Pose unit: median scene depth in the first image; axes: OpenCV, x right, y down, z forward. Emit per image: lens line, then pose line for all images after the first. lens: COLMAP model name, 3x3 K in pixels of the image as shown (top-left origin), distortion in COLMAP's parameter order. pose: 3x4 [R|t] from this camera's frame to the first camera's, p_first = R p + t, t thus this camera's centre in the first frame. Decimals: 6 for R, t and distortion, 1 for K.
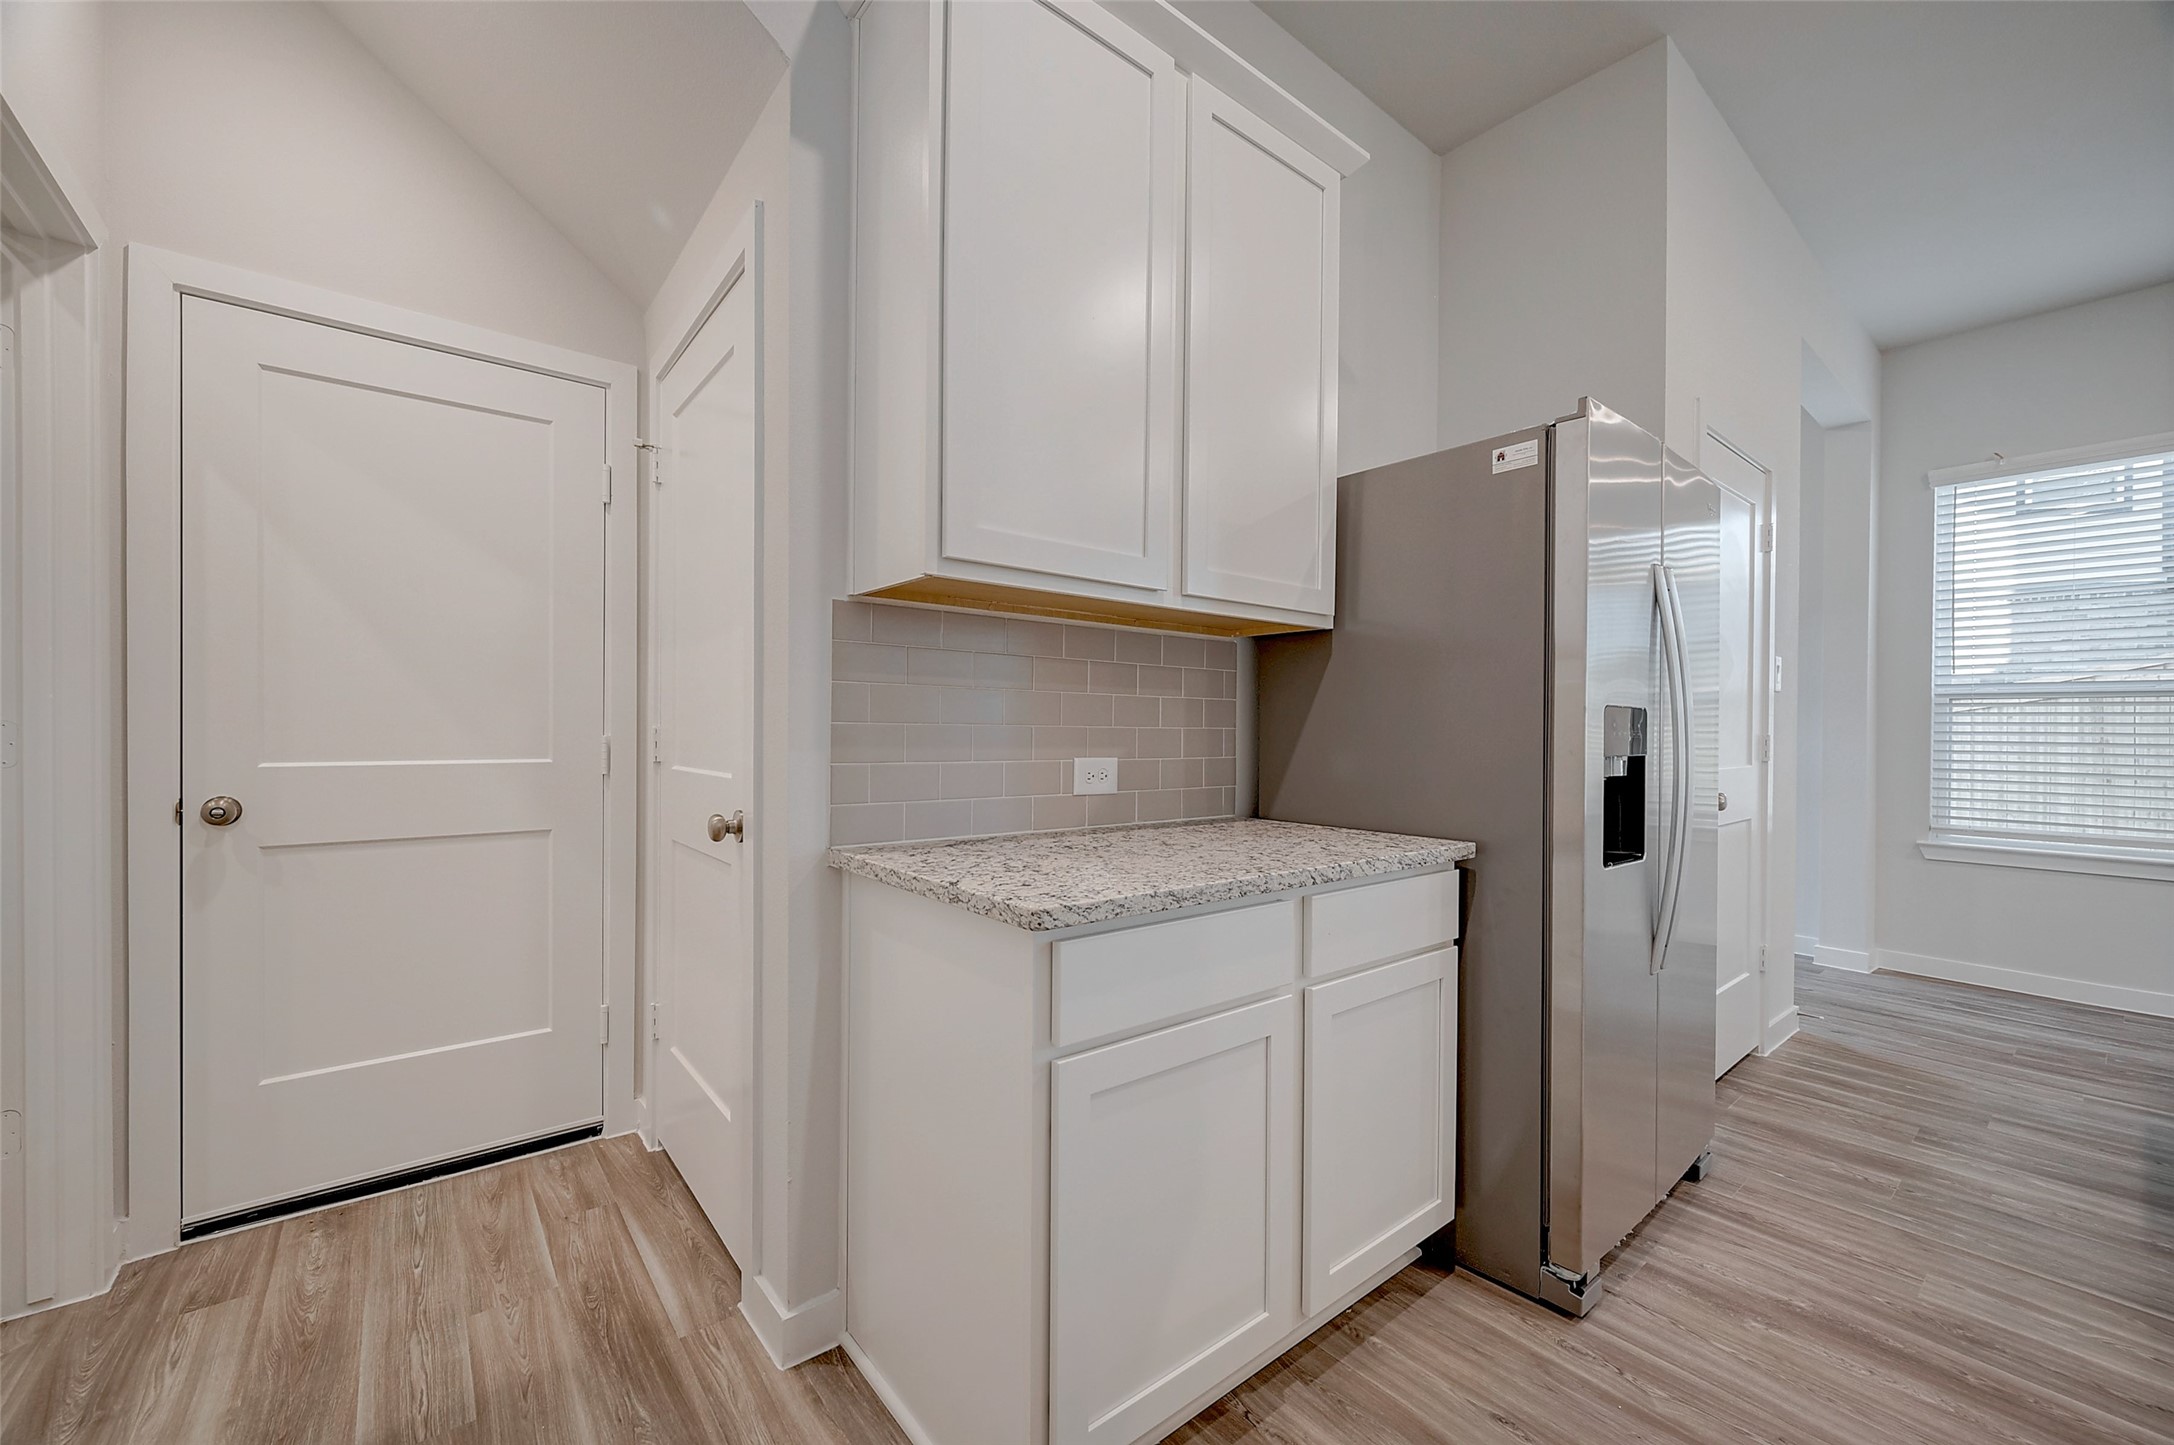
lens RADIAL K [[854.0, 0, 1087.2], [0, 854.0, 734.1], [0, 0, 1]] dist [-0.002150, 0.001001]
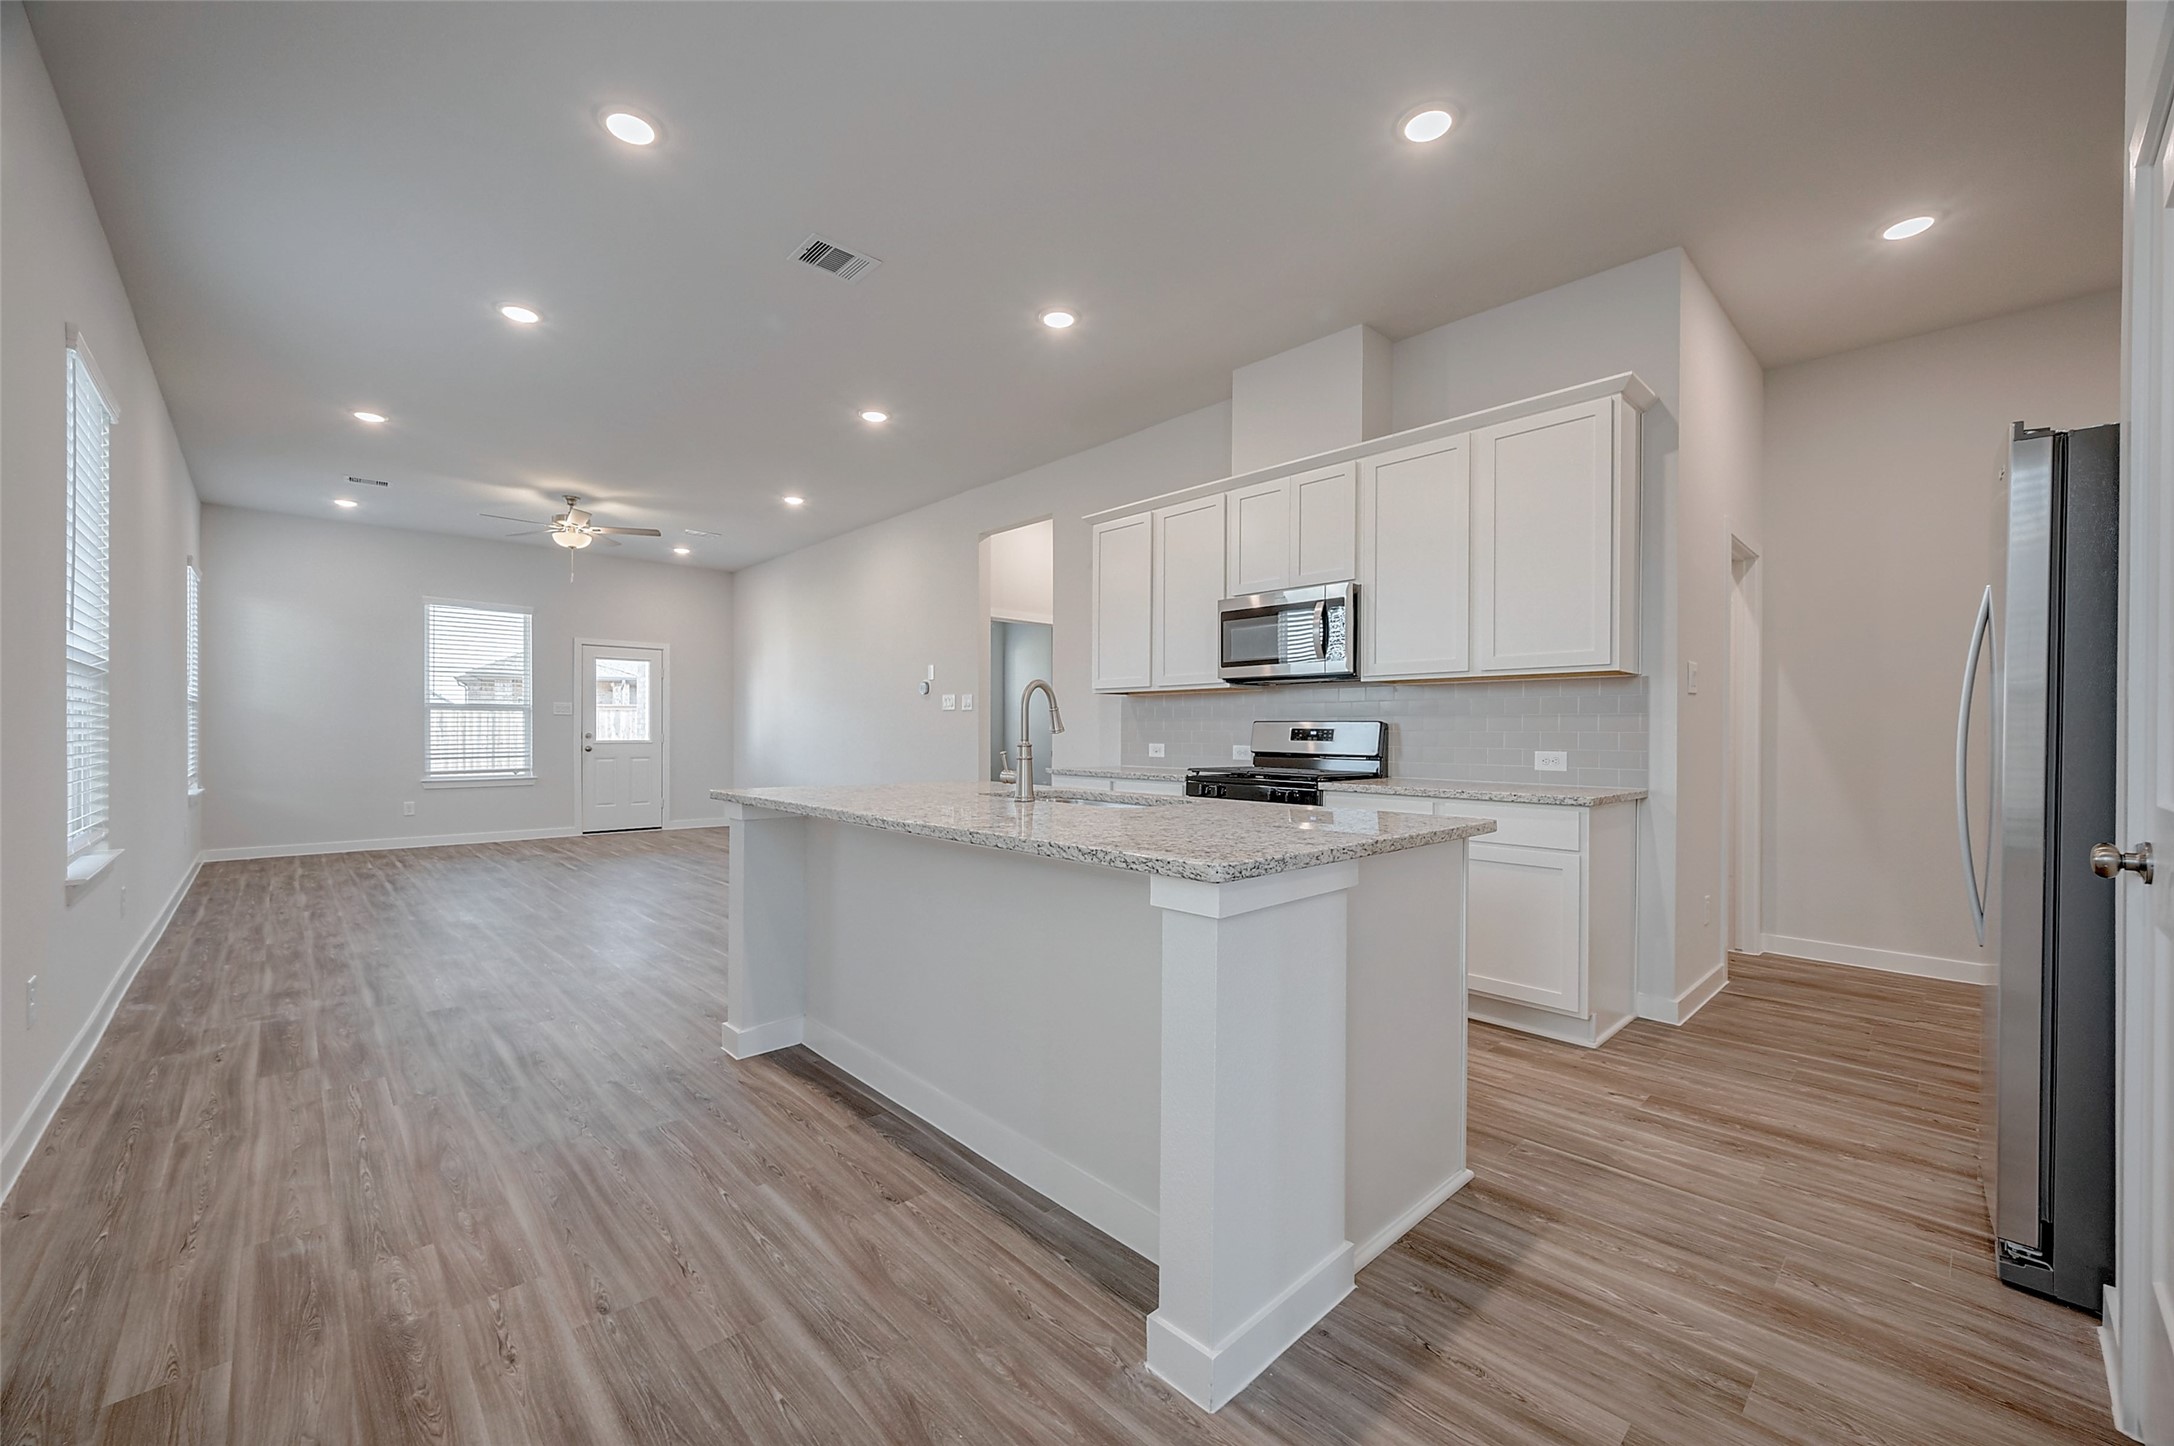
lens RADIAL K [[854.0, 0, 1091.1], [0, 854.0, 725.5], [0, 0, 1]] dist [-0.002150, 0.001001]
pose [[-0.996736, -0.017197, -0.078879, 1.809904], [-0.016792, 0.999842, -0.005790, 0.012135], [0.078966, -0.004447, -0.996867, 1.900480]]
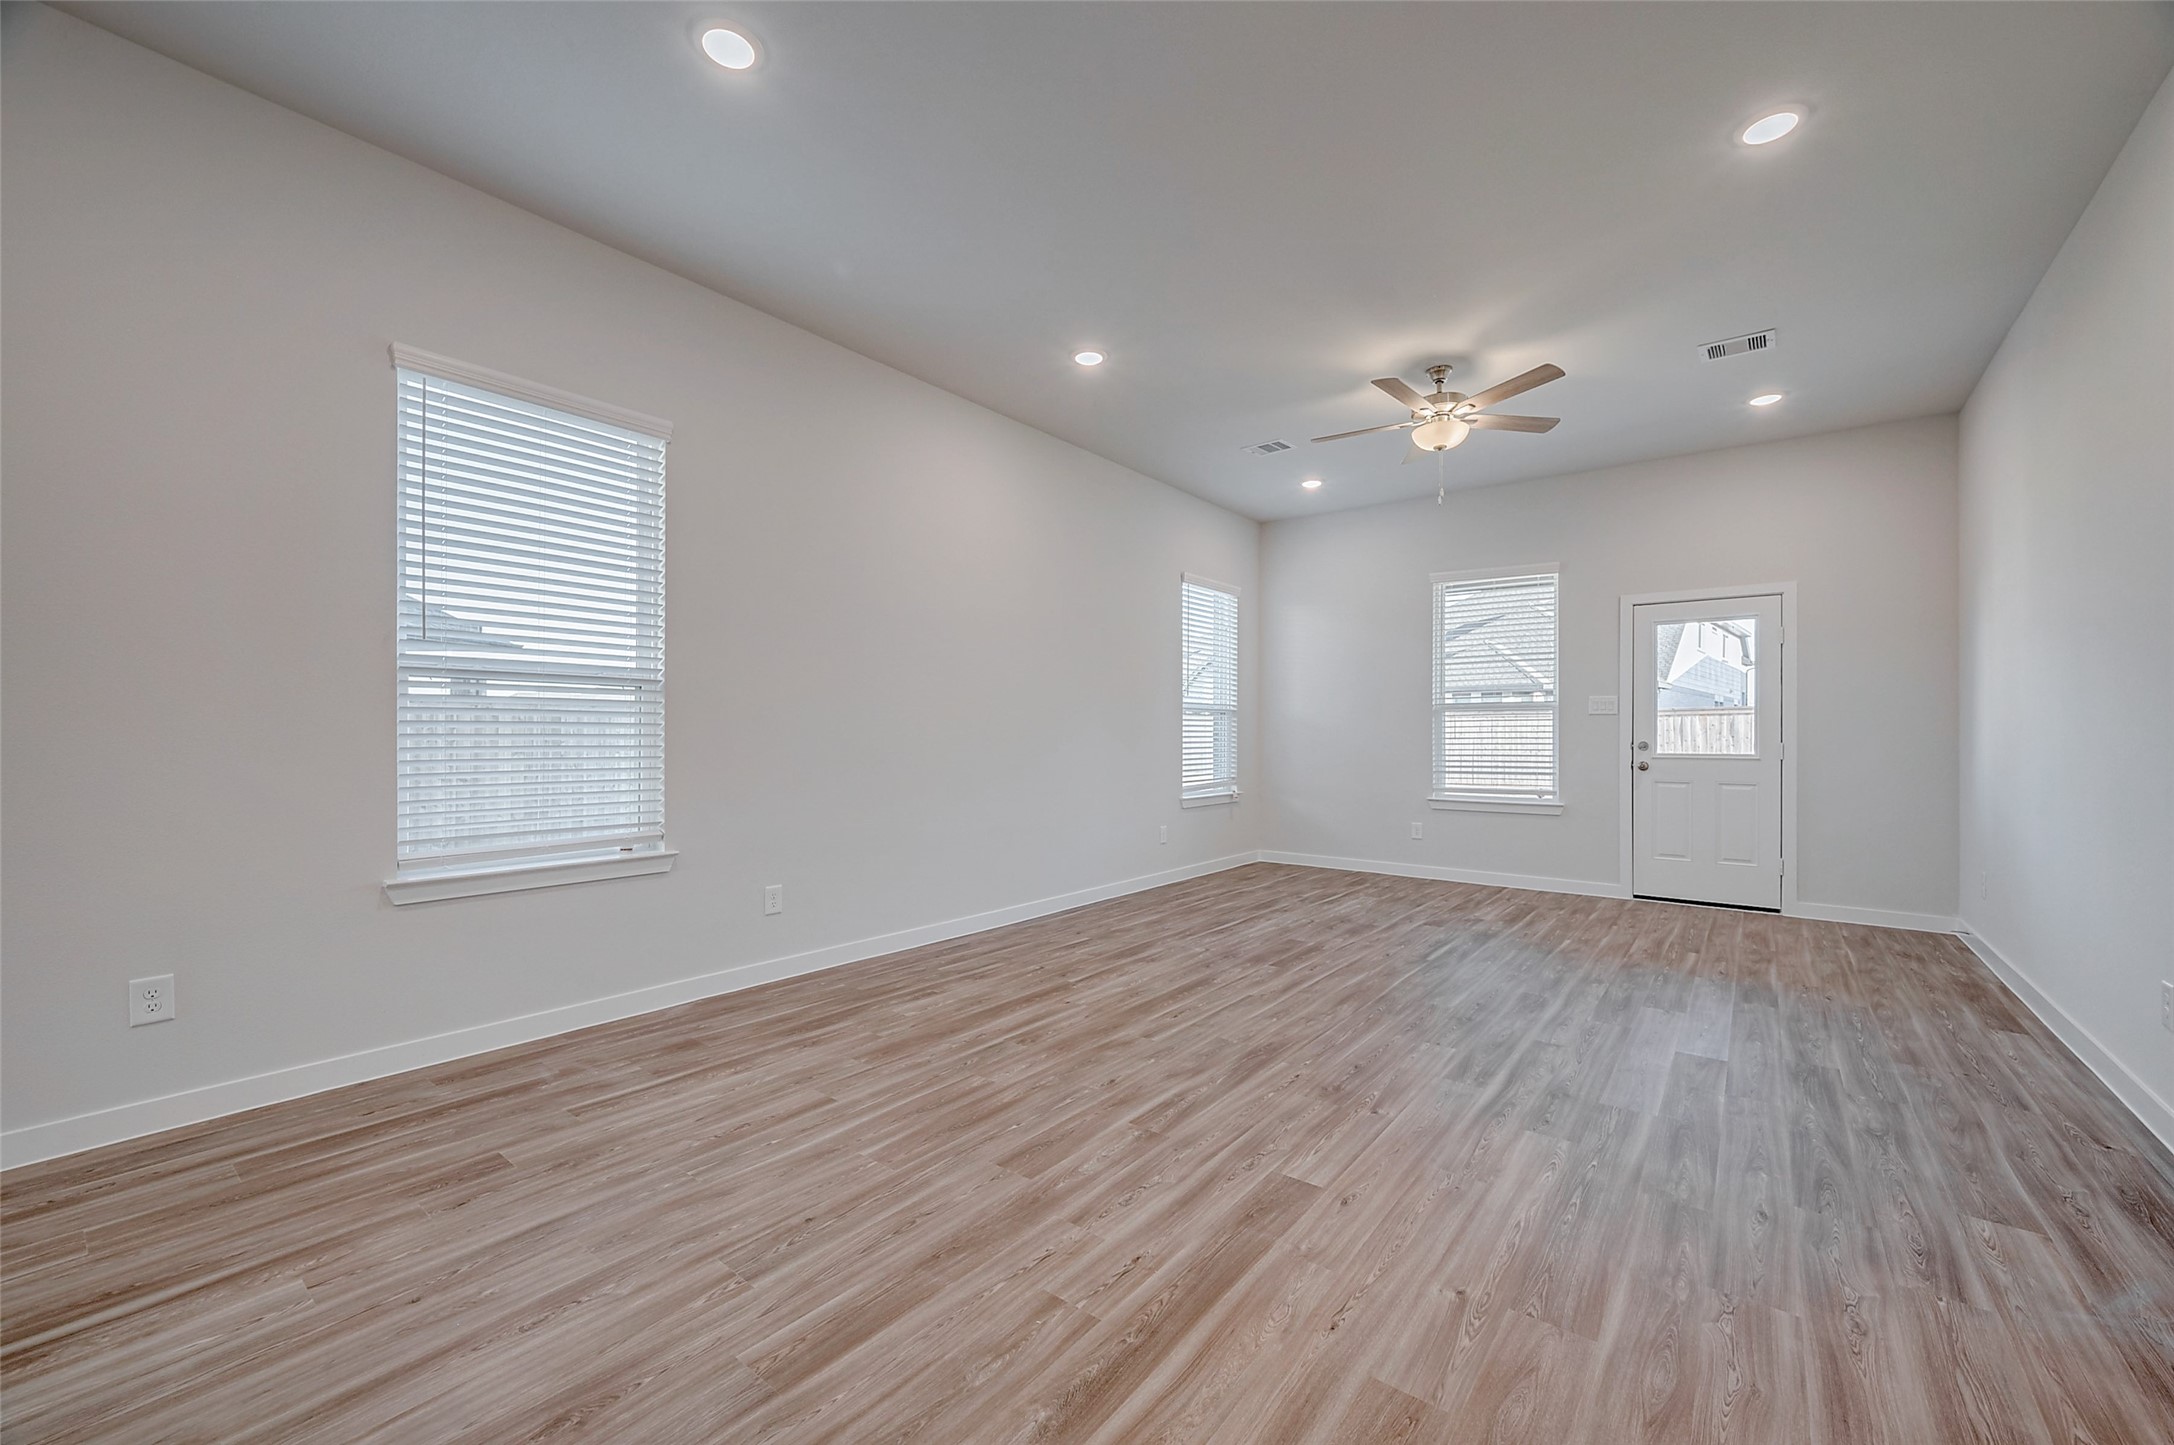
lens RADIAL K [[854.0, 0, 1086.9], [0, 854.0, 737.3], [0, 0, 1]] dist [-0.002150, 0.001001]
pose [[-0.224818, -0.016031, 0.974269, 1.697492], [-0.002151, 0.999870, 0.015956, 0.014503], [-0.974398, 0.001492, -0.224823, -0.397084]]
